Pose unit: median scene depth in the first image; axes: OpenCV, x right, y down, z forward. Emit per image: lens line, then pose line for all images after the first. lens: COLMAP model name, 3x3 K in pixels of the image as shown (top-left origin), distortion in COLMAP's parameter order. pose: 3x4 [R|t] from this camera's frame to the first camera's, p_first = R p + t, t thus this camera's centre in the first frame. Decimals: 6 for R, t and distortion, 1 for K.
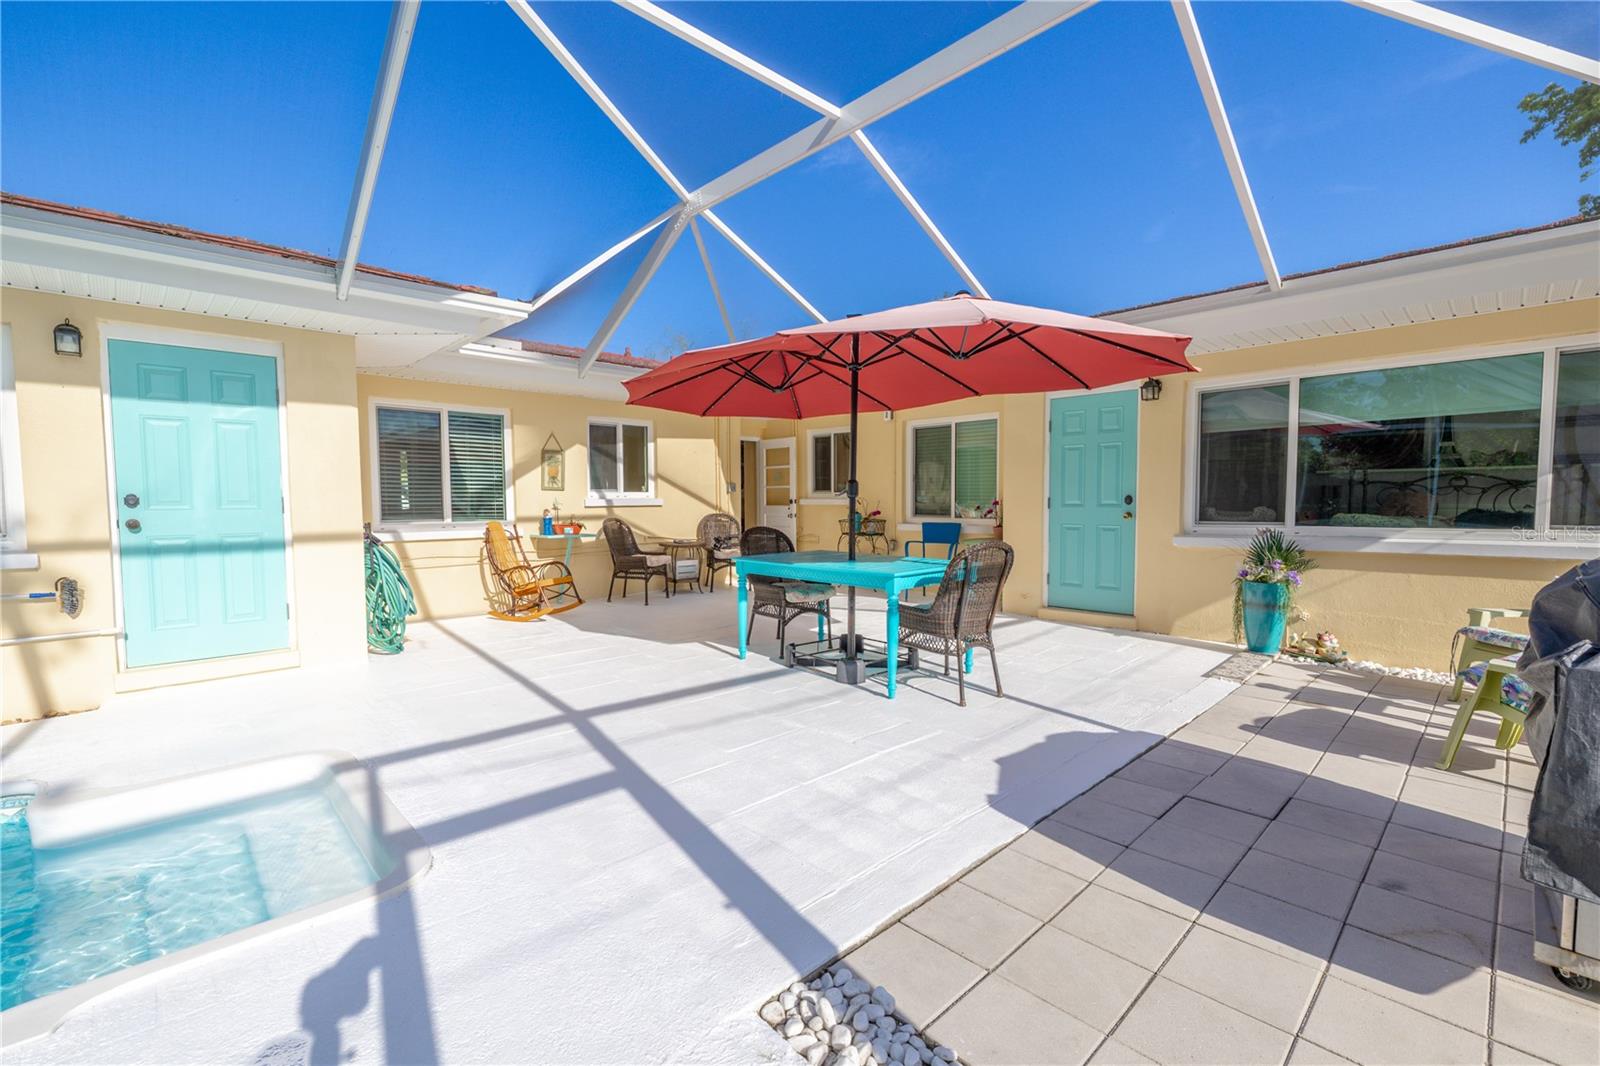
lens RADIAL K [[701.8, 0, 800.0], [0, 701.8, 533.0], [0, 0, 1]] dist [0.009153, 0.000181]
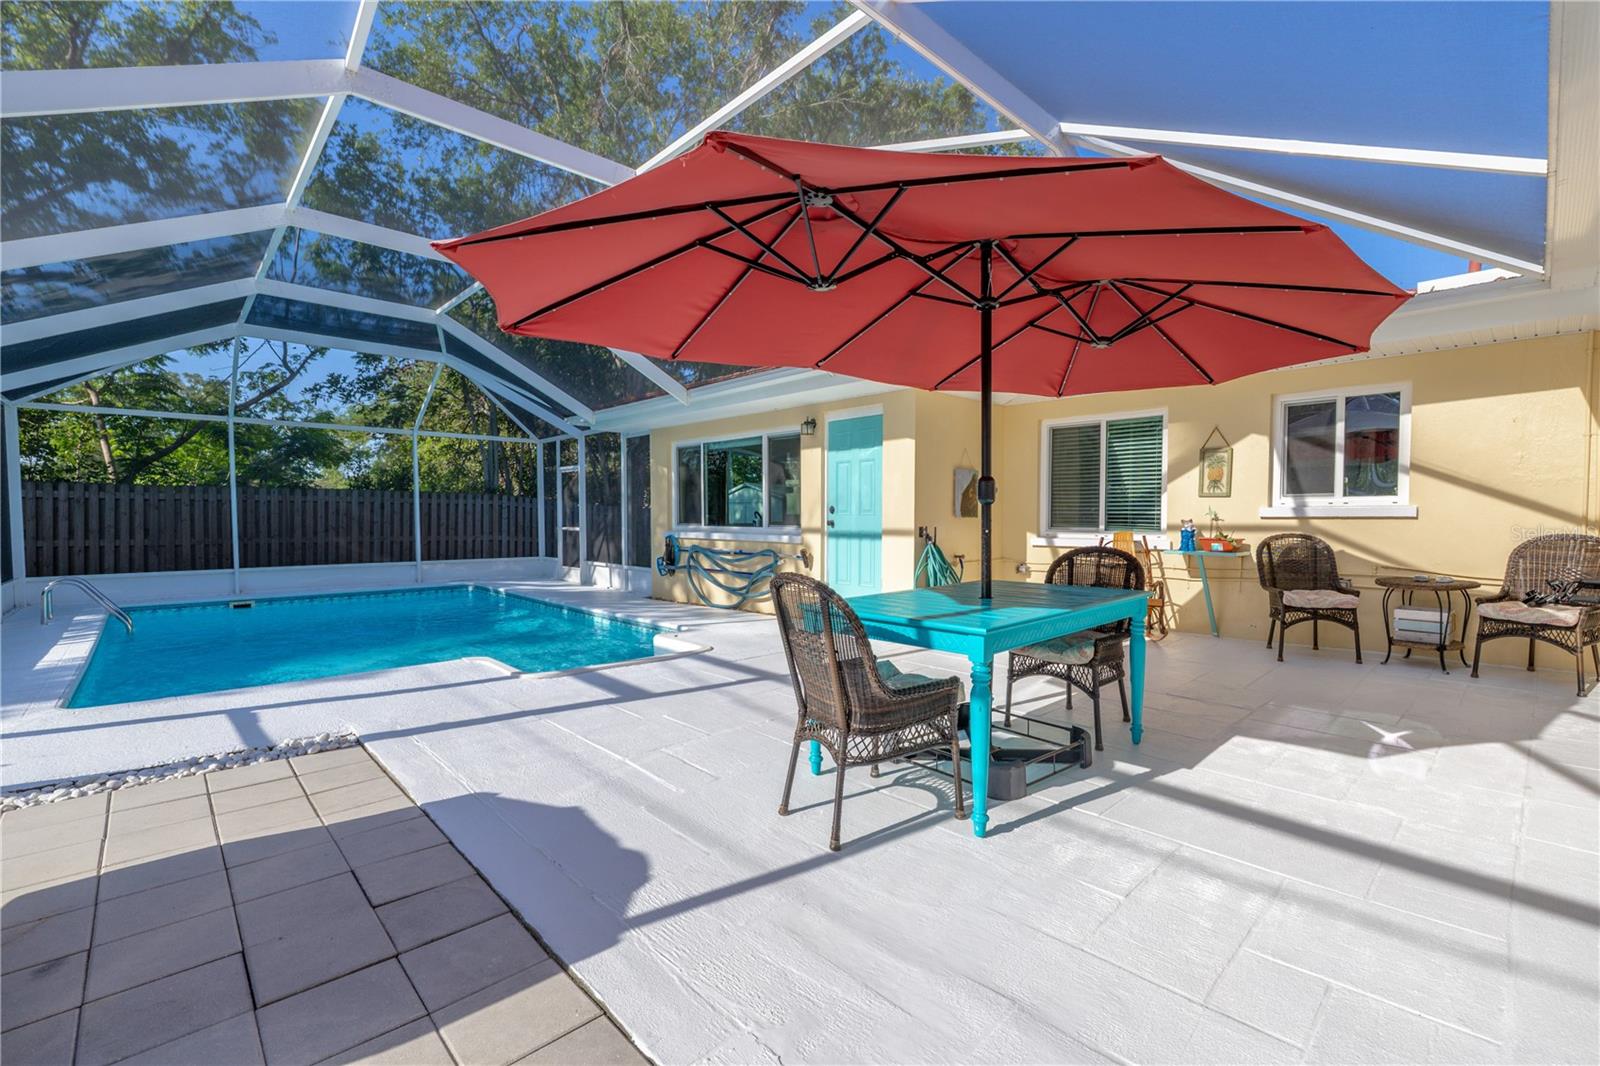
lens RADIAL K [[689.8, 0, 805.7], [0, 689.8, 532.4], [0, 0, 1]] dist [0.004119, 0.000266]
pose [[-0.009840, 0.031893, -0.999443, 0.673718], [-0.045108, 0.998460, 0.032305, -0.034090], [0.998934, 0.045401, -0.008386, 0.774622]]
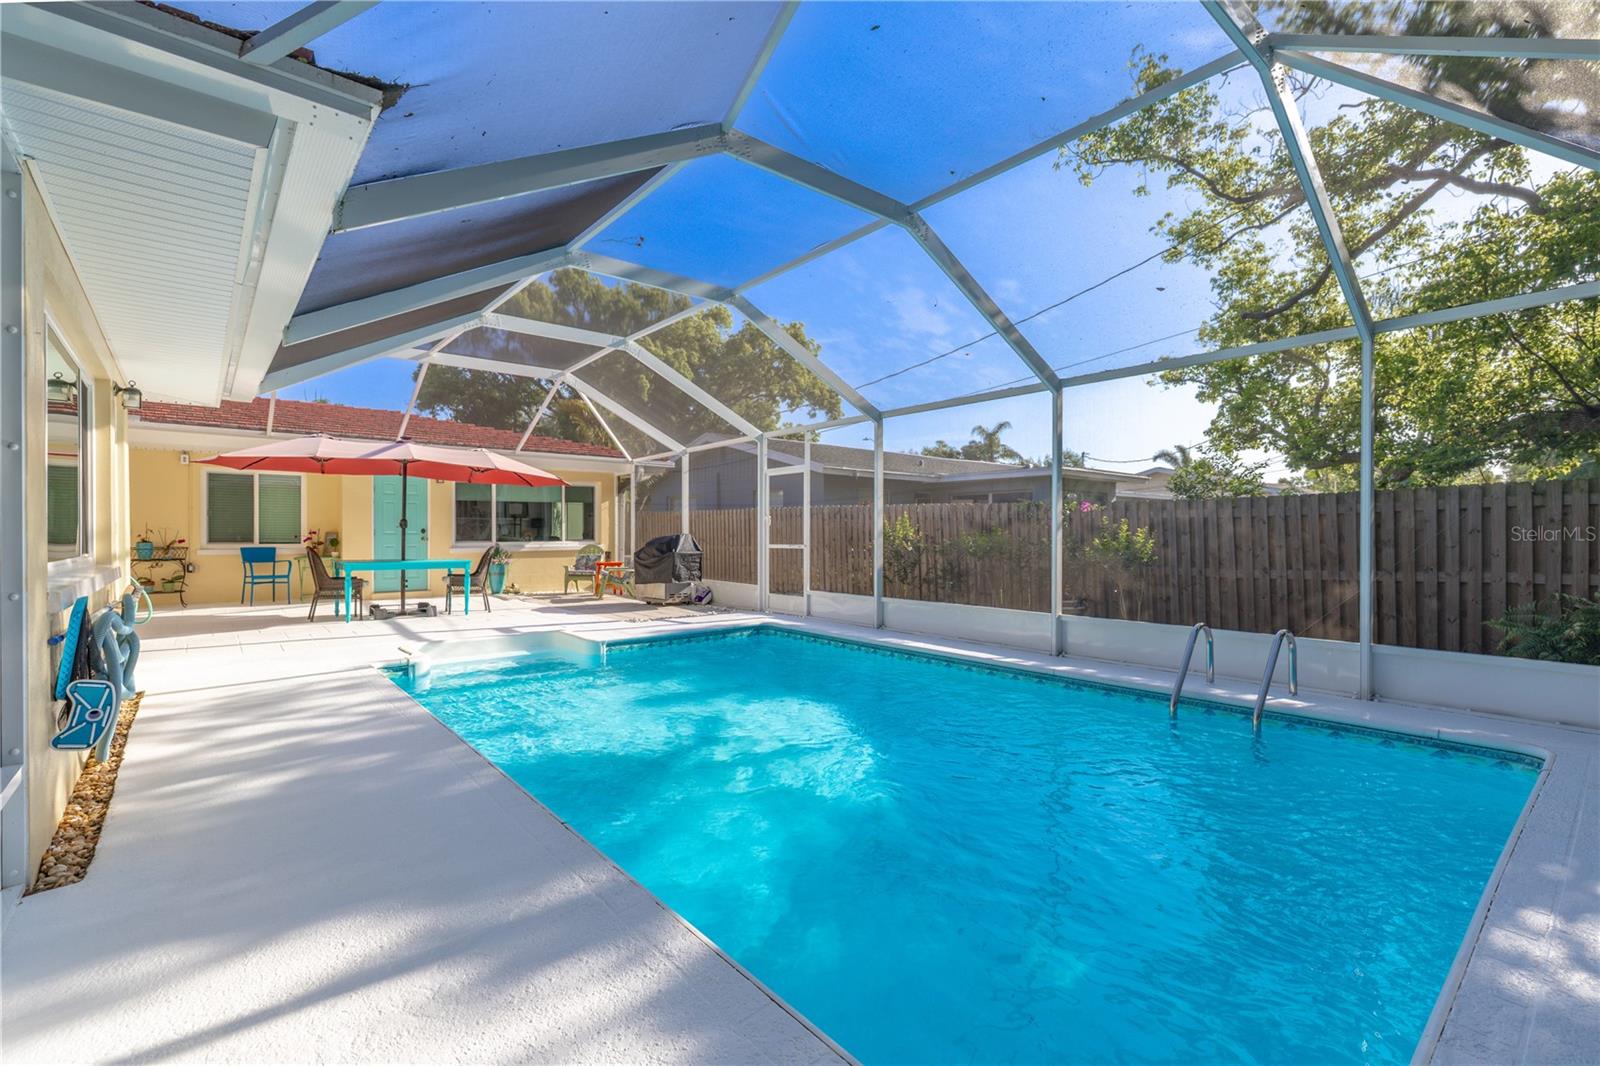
lens RADIAL K [[696.2, 0, 801.4], [0, 696.2, 535.0], [0, 0, 1]] dist [0.000777, 0.000155]
pose [[0.047429, 0.002793, 0.998871, -1.663179], [0.047174, 0.998874, -0.005033, 0.027052], [-0.997760, 0.047359, 0.047244, -0.165474]]
